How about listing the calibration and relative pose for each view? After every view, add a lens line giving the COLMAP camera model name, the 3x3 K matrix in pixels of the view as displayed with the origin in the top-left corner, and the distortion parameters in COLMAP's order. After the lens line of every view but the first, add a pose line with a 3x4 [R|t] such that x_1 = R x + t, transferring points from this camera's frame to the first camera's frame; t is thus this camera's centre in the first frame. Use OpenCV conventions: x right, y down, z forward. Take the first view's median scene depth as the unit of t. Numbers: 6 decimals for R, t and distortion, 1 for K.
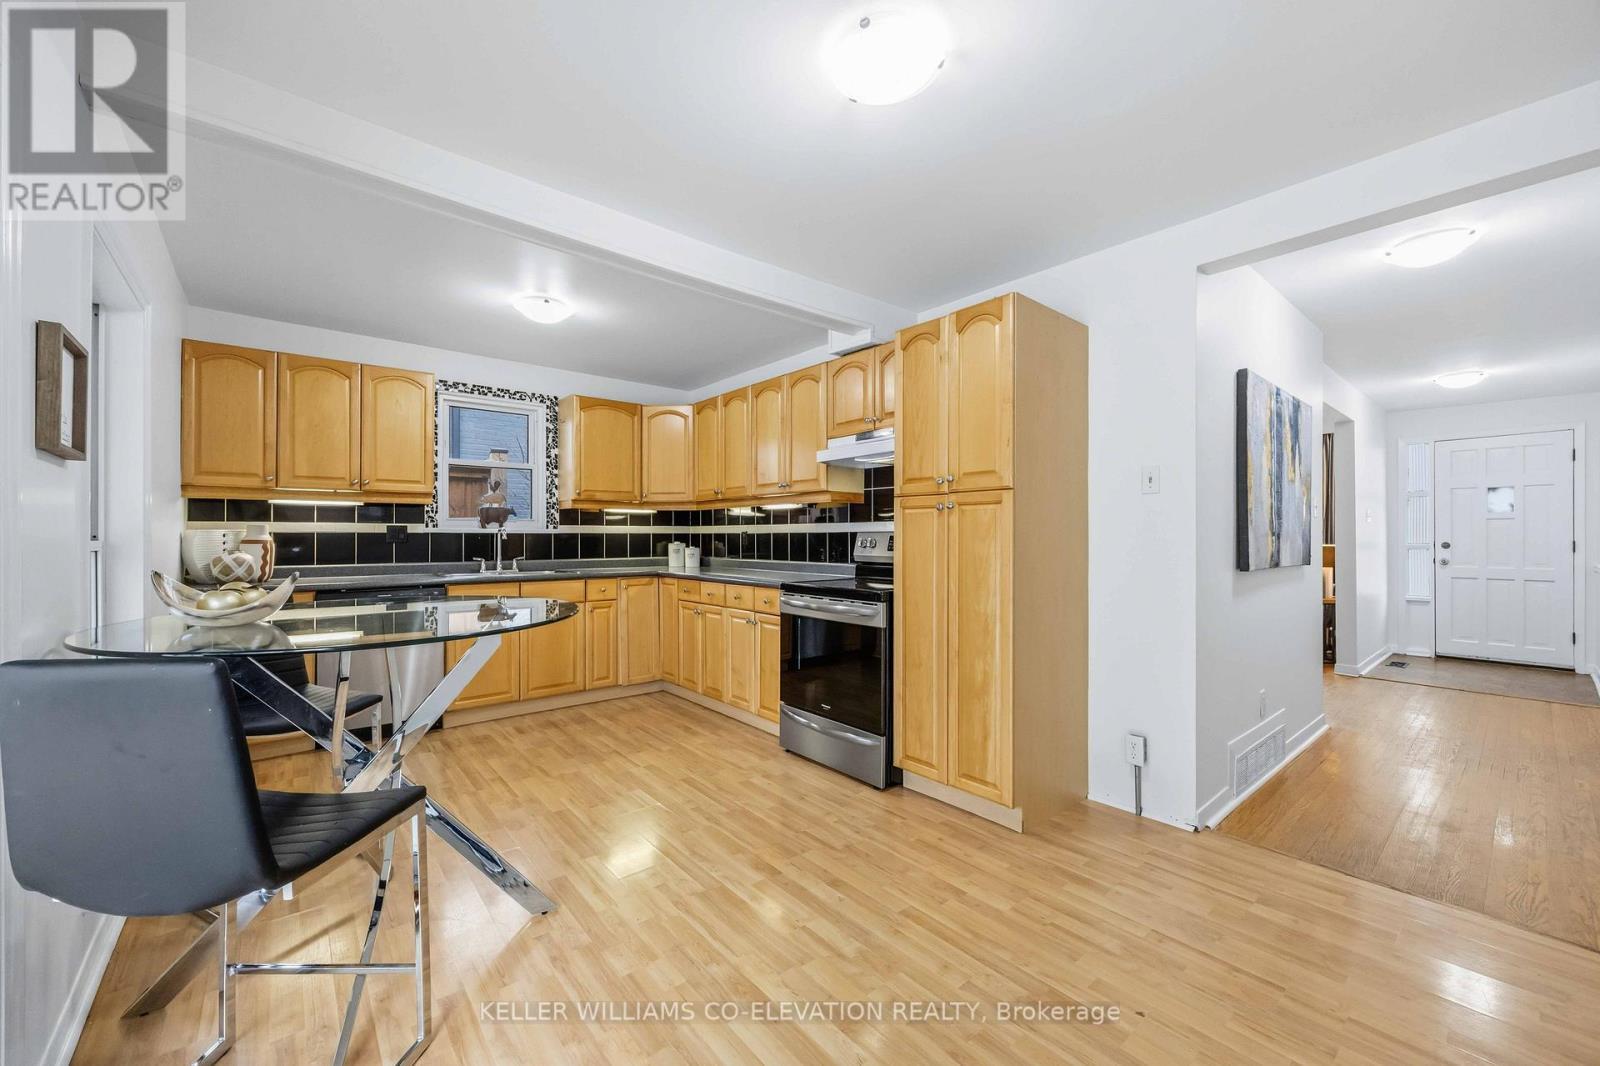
lens RADIAL K [[612.7, 0, 799.0], [0, 612.7, 533.8], [0, 0, 1]] dist [-0.000298, 0.000928]
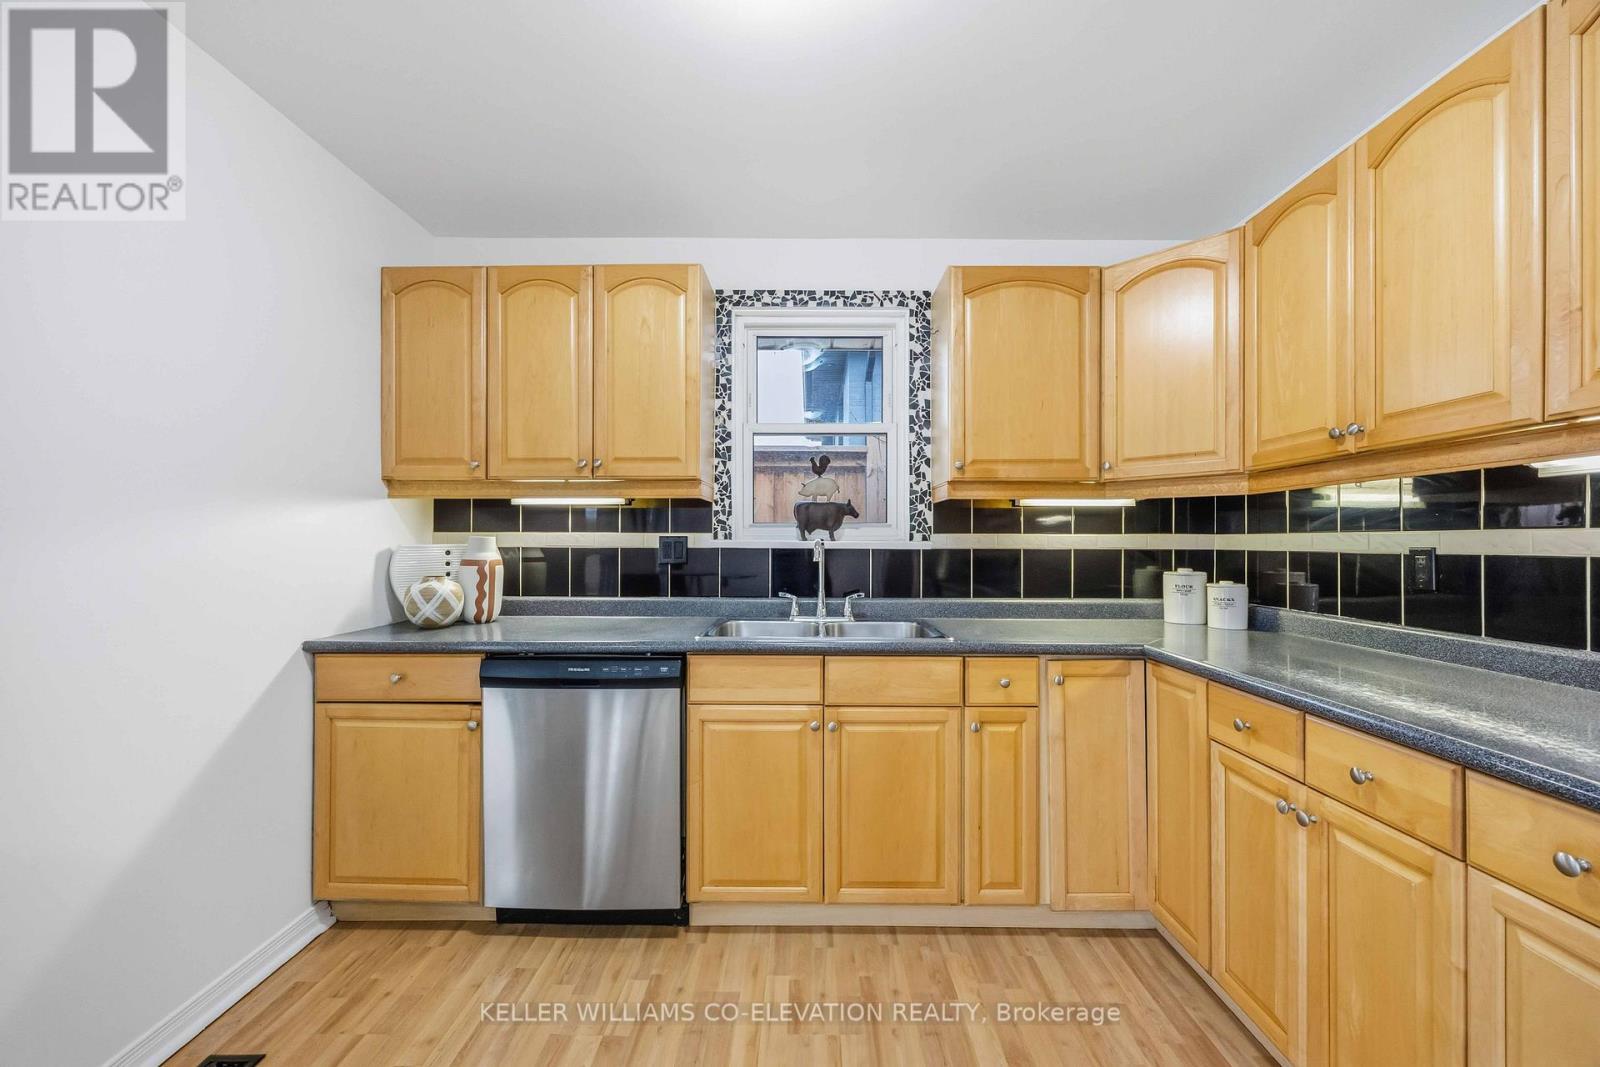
lens RADIAL K [[612.7, 0, 804.2], [0, 612.7, 540.7], [0, 0, 1]] dist [-0.000298, 0.000928]
pose [[0.762947, 0.001844, -0.646459, -0.137916], [-0.001449, 0.999998, 0.001142, -0.008681], [0.646460, 0.000065, 0.762948, 0.539133]]
